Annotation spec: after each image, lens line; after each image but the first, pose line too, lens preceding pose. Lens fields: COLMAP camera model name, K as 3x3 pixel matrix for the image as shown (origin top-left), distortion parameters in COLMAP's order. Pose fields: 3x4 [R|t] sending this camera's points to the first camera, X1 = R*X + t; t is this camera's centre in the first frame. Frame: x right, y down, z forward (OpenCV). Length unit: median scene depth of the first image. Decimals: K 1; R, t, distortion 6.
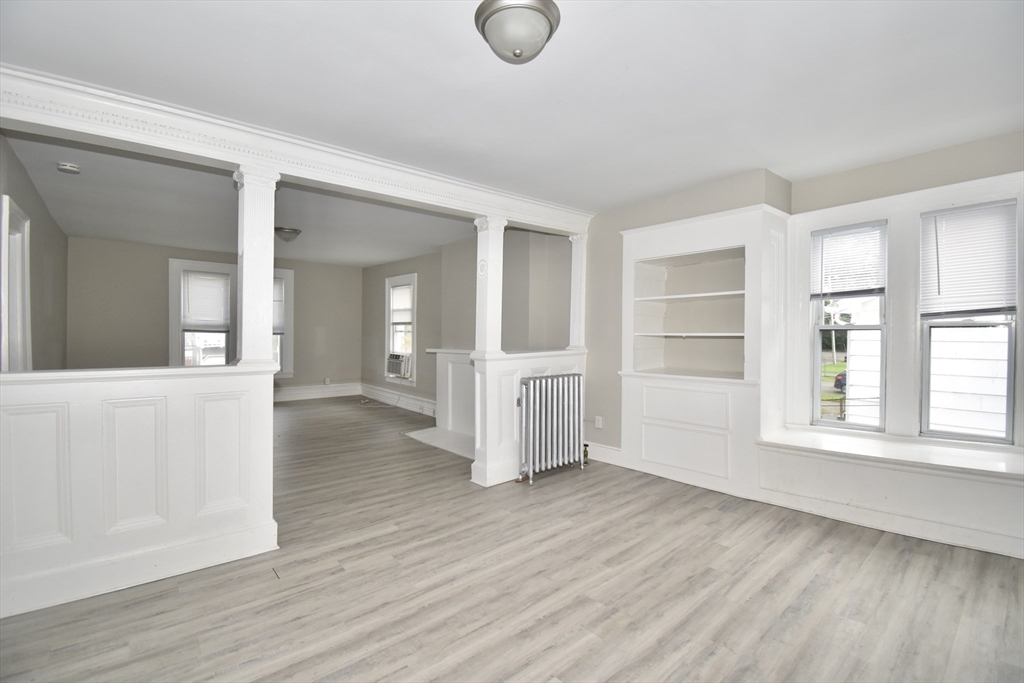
lens RADIAL K [[450.3, 0, 516.9], [0, 450.3, 338.5], [0, 0, 1]] dist [0.019254, -0.026598]
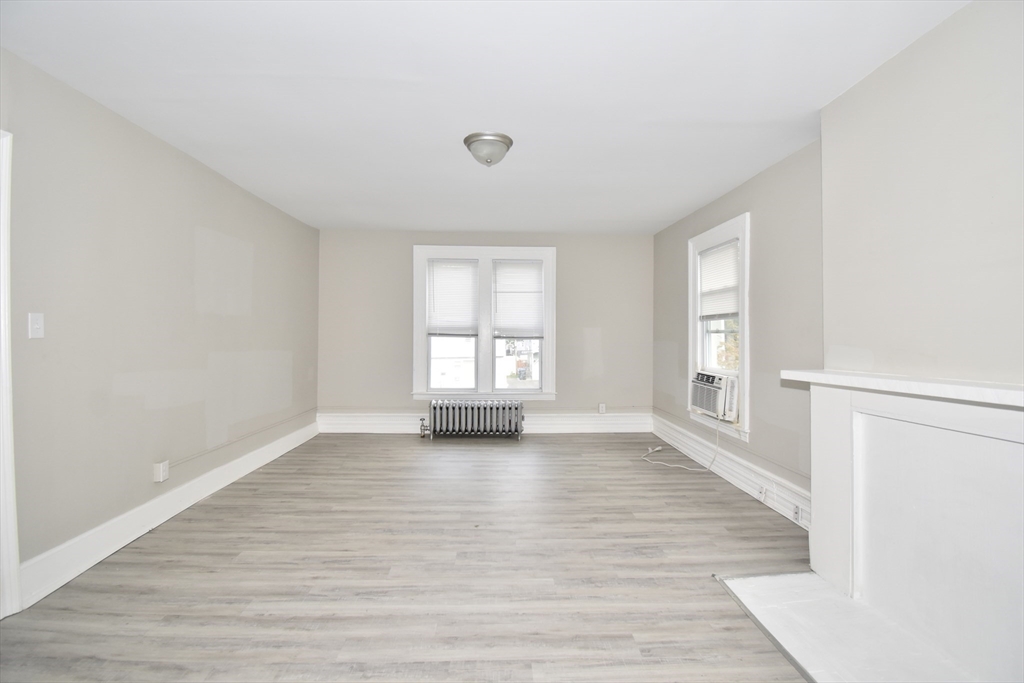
lens RADIAL K [[460.8, 0, 513.1], [0, 460.8, 335.3], [0, 0, 1]] dist [0.020322, -0.026045]
pose [[0.780662, -0.011582, -0.624846, -0.232335], [-0.000578, 0.999814, -0.019253, -0.000818], [0.624953, 0.015391, 0.780510, 0.947047]]
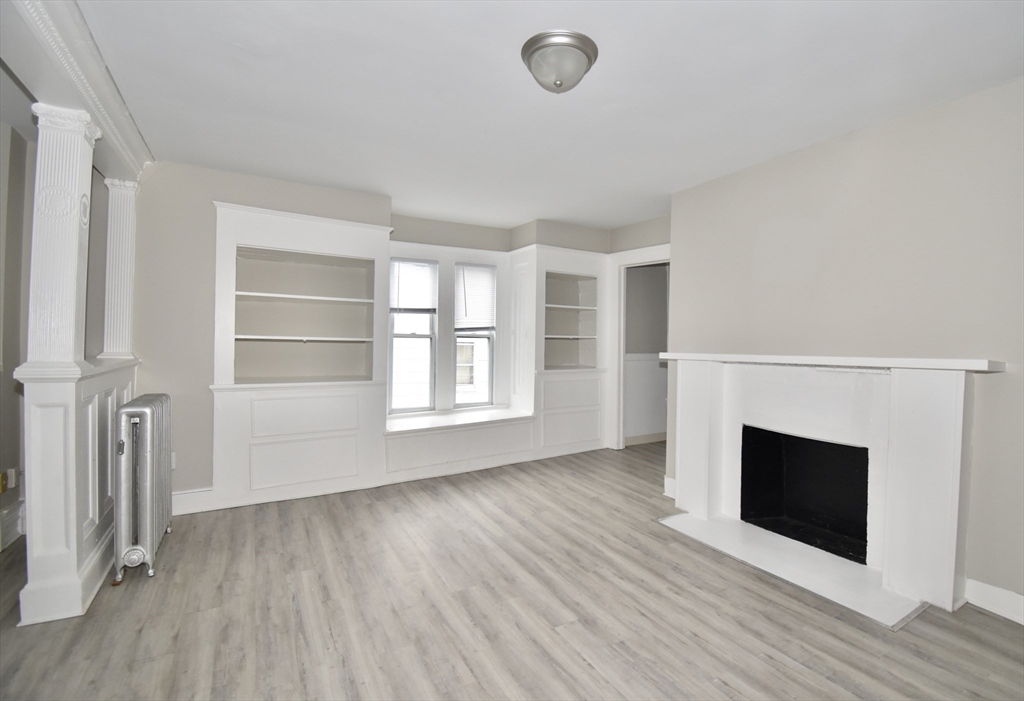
lens RADIAL K [[468.0, 0, 527.4], [0, 468.0, 346.9], [0, 0, 1]] dist [0.013140, -0.022937]
pose [[0.189966, 0.002006, 0.981789, -0.566153], [-0.003111, 0.999994, -0.001441, 0.009418], [-0.981786, -0.002781, 0.189971, 0.419952]]
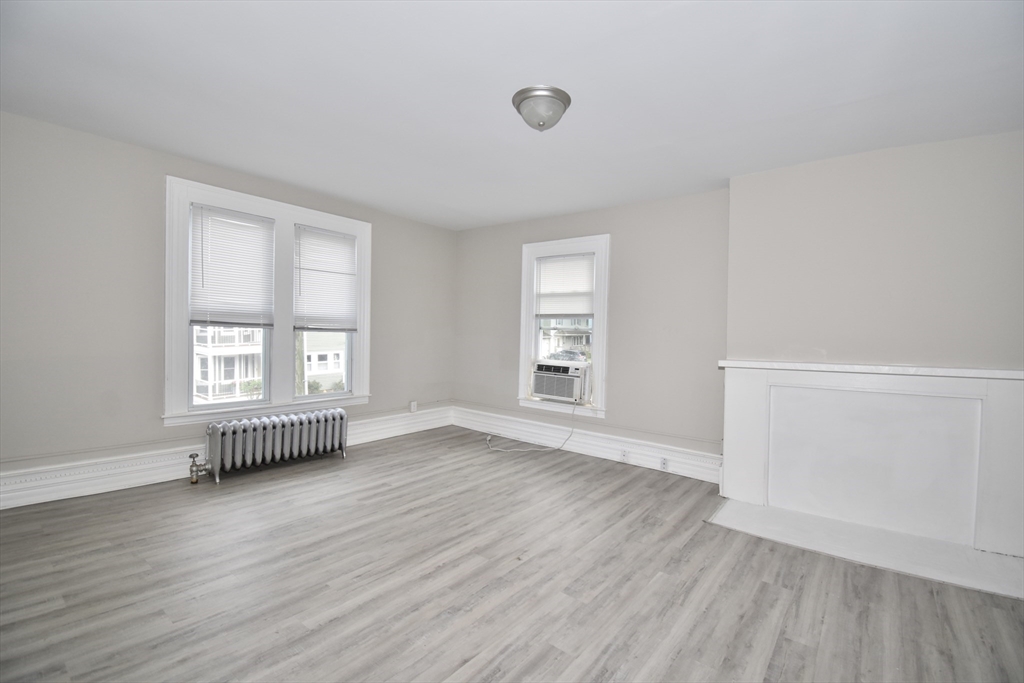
lens RADIAL K [[450.3, 0, 516.9], [0, 450.3, 338.5], [0, 0, 1]] dist [0.019254, -0.026598]
pose [[0.982318, 0.007399, 0.187076, -0.981038], [-0.008207, 0.999960, 0.003546, -0.007729], [-0.187042, -0.005019, 0.982339, 0.892163]]
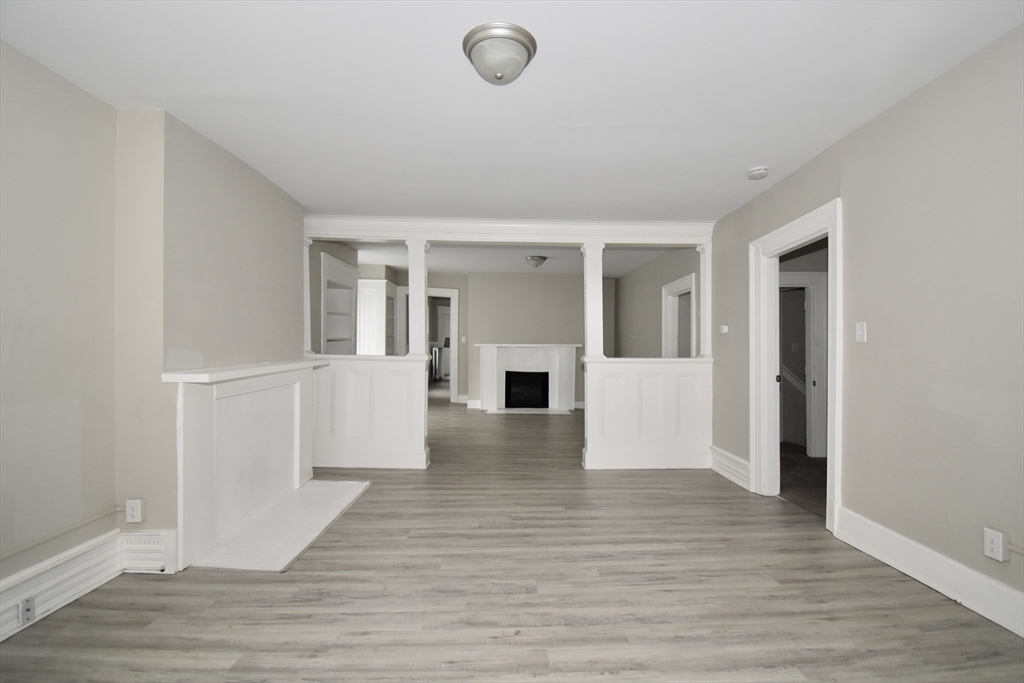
lens RADIAL K [[471.4, 0, 520.1], [0, 471.4, 338.7], [0, 0, 1]] dist [0.020997, -0.027495]
pose [[-0.764212, -0.003211, 0.644958, -1.217376], [0.000249, 0.999986, 0.005274, -0.019405], [-0.644966, 0.004191, -0.764200, 2.037606]]
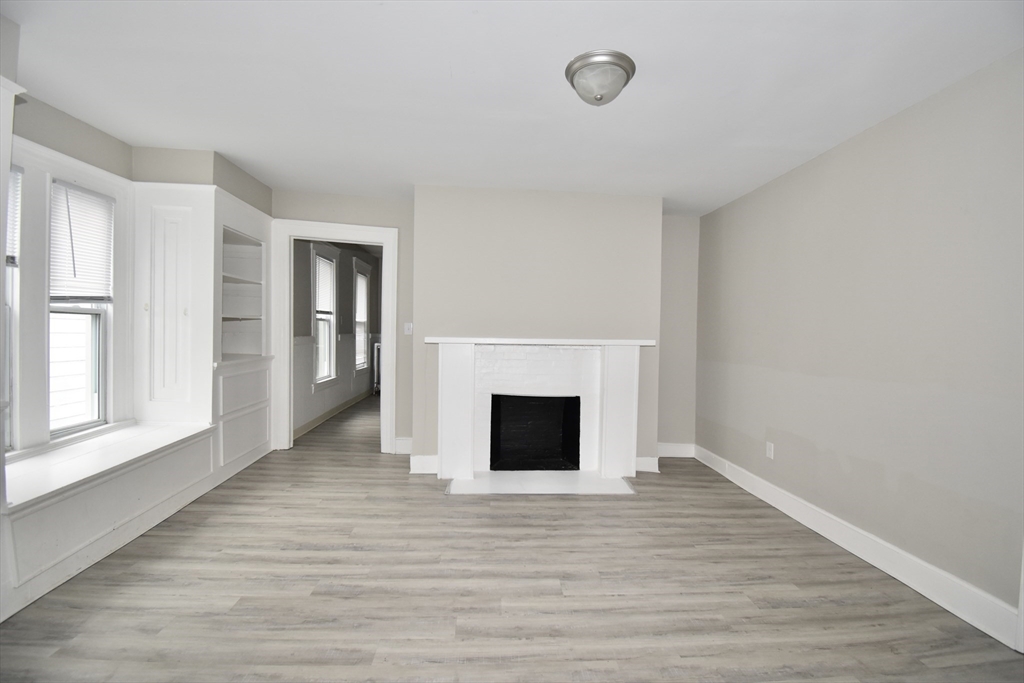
lens RADIAL K [[450.3, 0, 516.9], [0, 450.3, 338.5], [0, 0, 1]] dist [0.019254, -0.026598]
pose [[-0.795727, -0.017323, 0.605408, -0.284788], [-0.008200, 0.999807, 0.017830, 0.002768], [-0.605600, 0.009224, -0.795716, 1.045522]]
